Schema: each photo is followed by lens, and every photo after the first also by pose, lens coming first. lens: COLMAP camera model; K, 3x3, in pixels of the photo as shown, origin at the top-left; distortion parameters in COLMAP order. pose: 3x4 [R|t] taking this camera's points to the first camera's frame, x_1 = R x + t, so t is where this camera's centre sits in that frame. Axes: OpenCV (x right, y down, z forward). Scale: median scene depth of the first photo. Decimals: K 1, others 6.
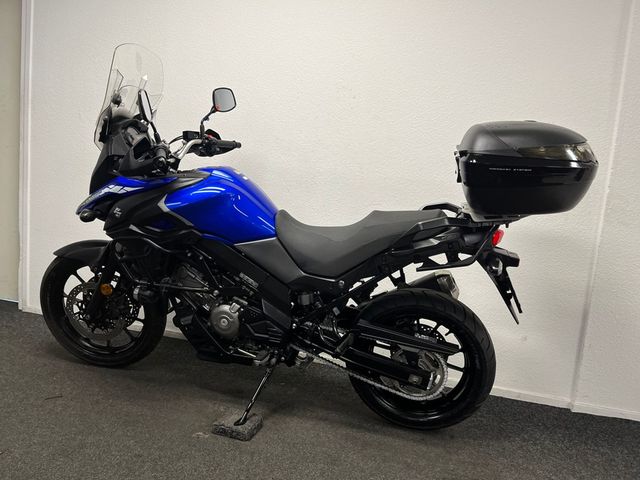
lens RADIAL K [[489.6, 0, 320.0], [0, 489.6, 240.0], [0, 0, 1]] dist [0.074067, -0.091225]
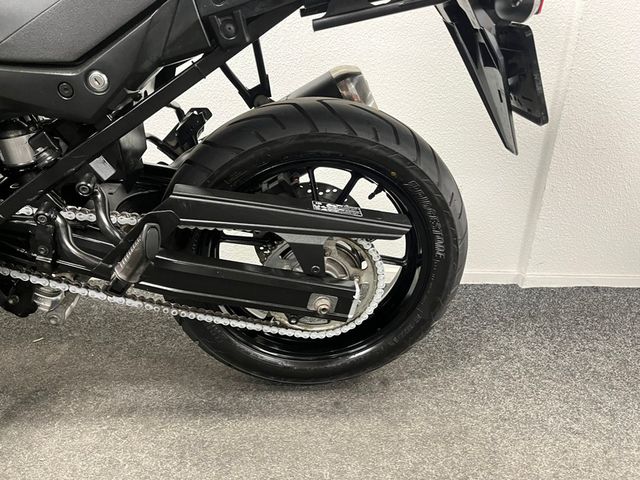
lens RADIAL K [[489.6, 0, 320.0], [0, 489.6, 240.0], [0, 0, 1]] dist [0.074067, -0.091225]
pose [[0.941970, -0.146891, 0.301852, 0.062571], [0.069339, 0.964930, 0.253185, 0.109668], [-0.328457, -0.217563, 0.919121, 0.574271]]
